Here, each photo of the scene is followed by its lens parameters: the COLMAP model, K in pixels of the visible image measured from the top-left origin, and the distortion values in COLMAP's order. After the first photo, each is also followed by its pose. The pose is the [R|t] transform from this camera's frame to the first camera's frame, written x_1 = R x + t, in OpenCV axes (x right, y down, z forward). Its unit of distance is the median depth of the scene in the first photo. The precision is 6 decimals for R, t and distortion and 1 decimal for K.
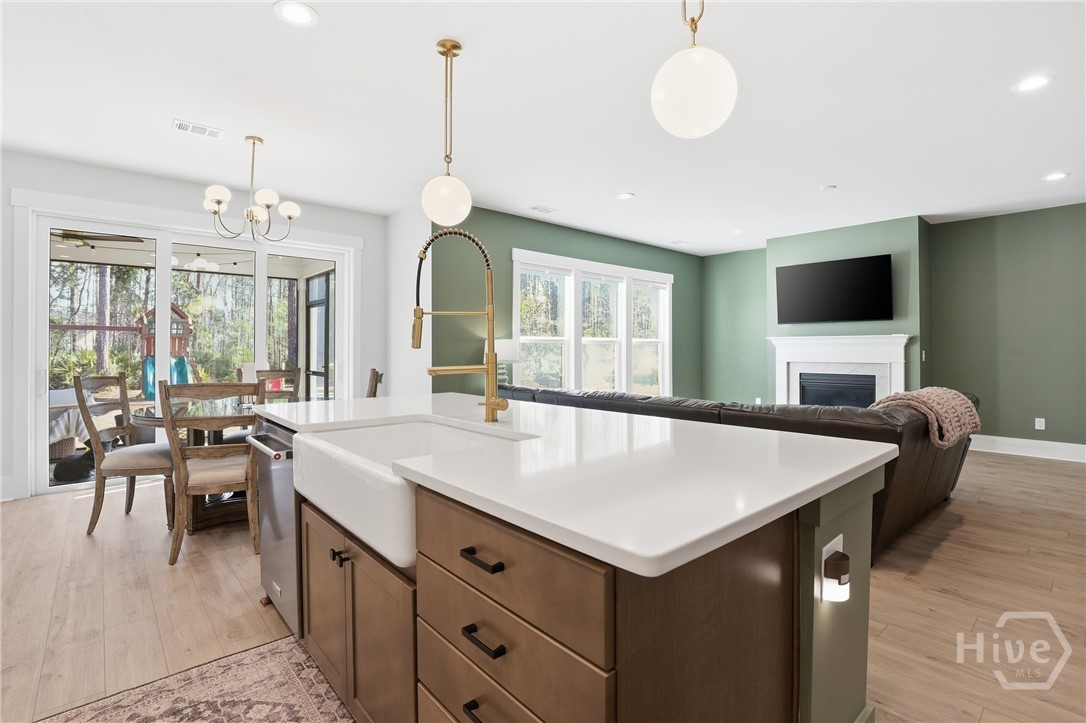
lens RADIAL K [[508.0, 0, 543.9], [0, 508.0, 341.8], [0, 0, 1]] dist [-0.029119, 0.004390]
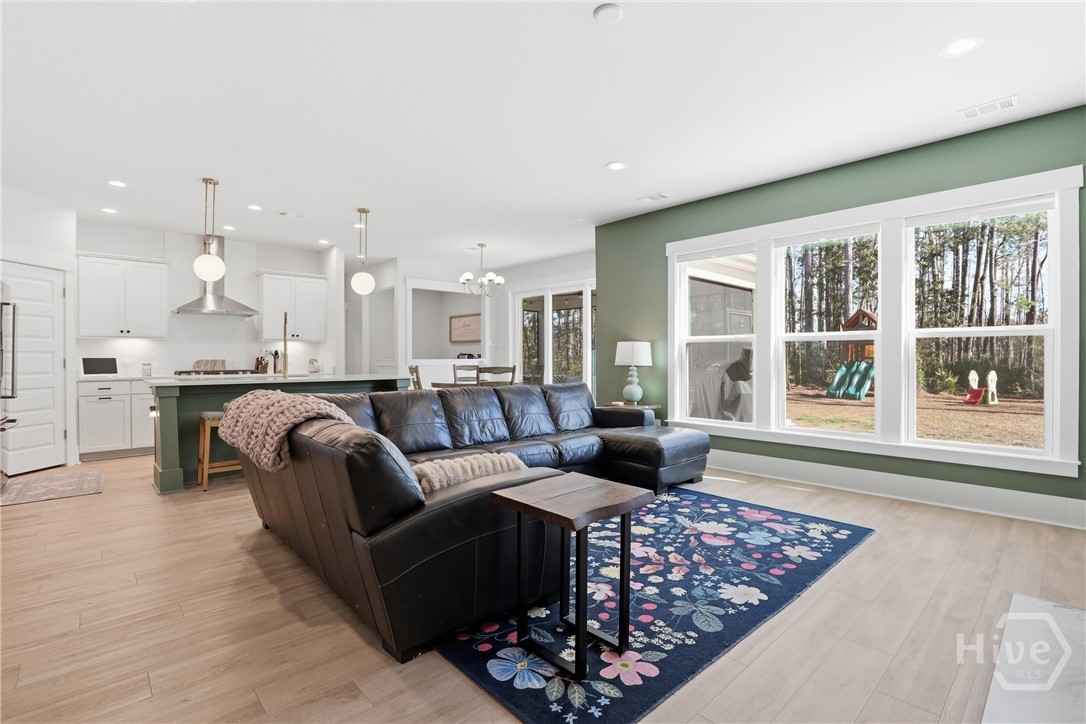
lens RADIAL K [[508.0, 0, 550.7], [0, 508.0, 356.9], [0, 0, 1]] dist [-0.029119, 0.004390]
pose [[0.028559, -0.002489, -0.999589, 0.862463], [0.015103, 0.999884, -0.002058, 0.023733], [0.999478, -0.015038, 0.028594, 0.760338]]
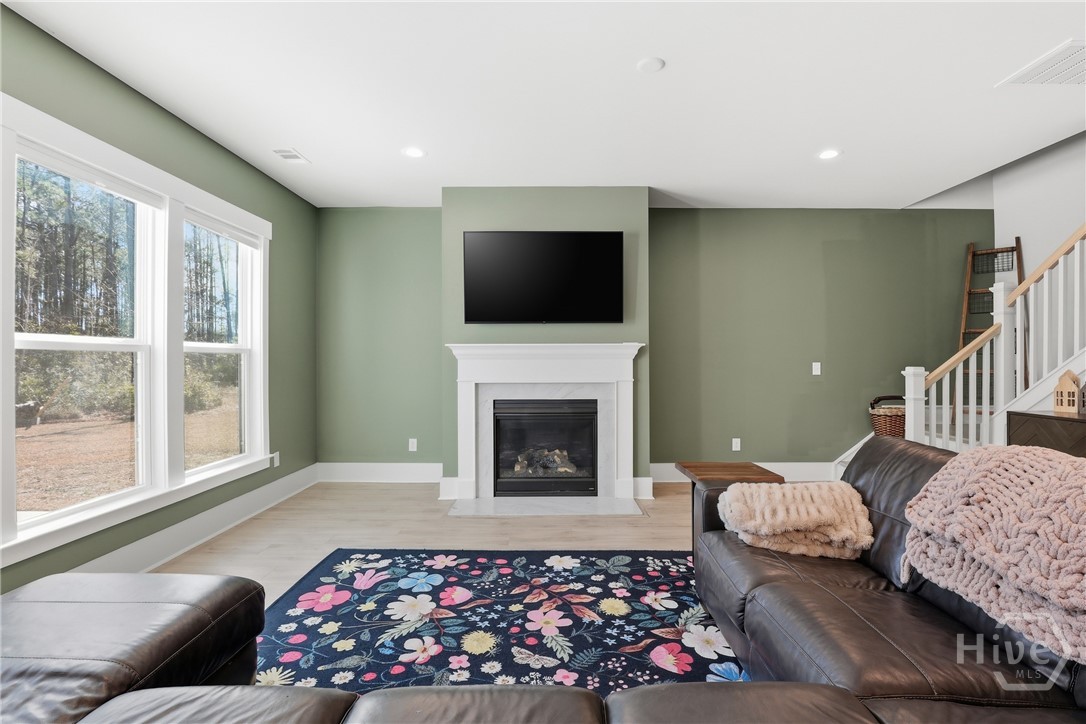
lens RADIAL K [[508.0, 0, 549.4], [0, 508.0, 358.6], [0, 0, 1]] dist [-0.029119, 0.004390]
pose [[0.664825, 0.000396, 0.746999, 0.075141], [-0.007368, 0.999955, 0.006027, 0.004679], [-0.746963, -0.009511, 0.664798, 0.592246]]
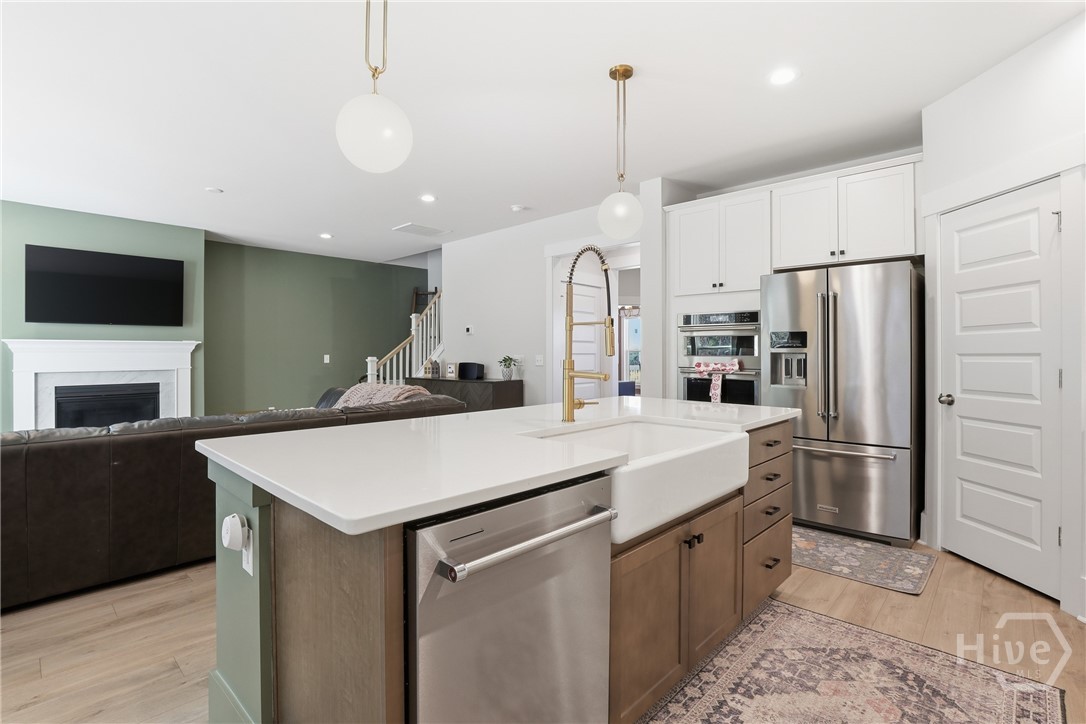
lens RADIAL K [[508.0, 0, 543.9], [0, 508.0, 349.2], [0, 0, 1]] dist [-0.029119, 0.004390]
pose [[-0.089863, 0.008932, 0.995914, -0.375324], [-0.008950, 0.999912, -0.009775, 0.005540], [-0.995914, -0.009792, -0.089775, 0.367802]]
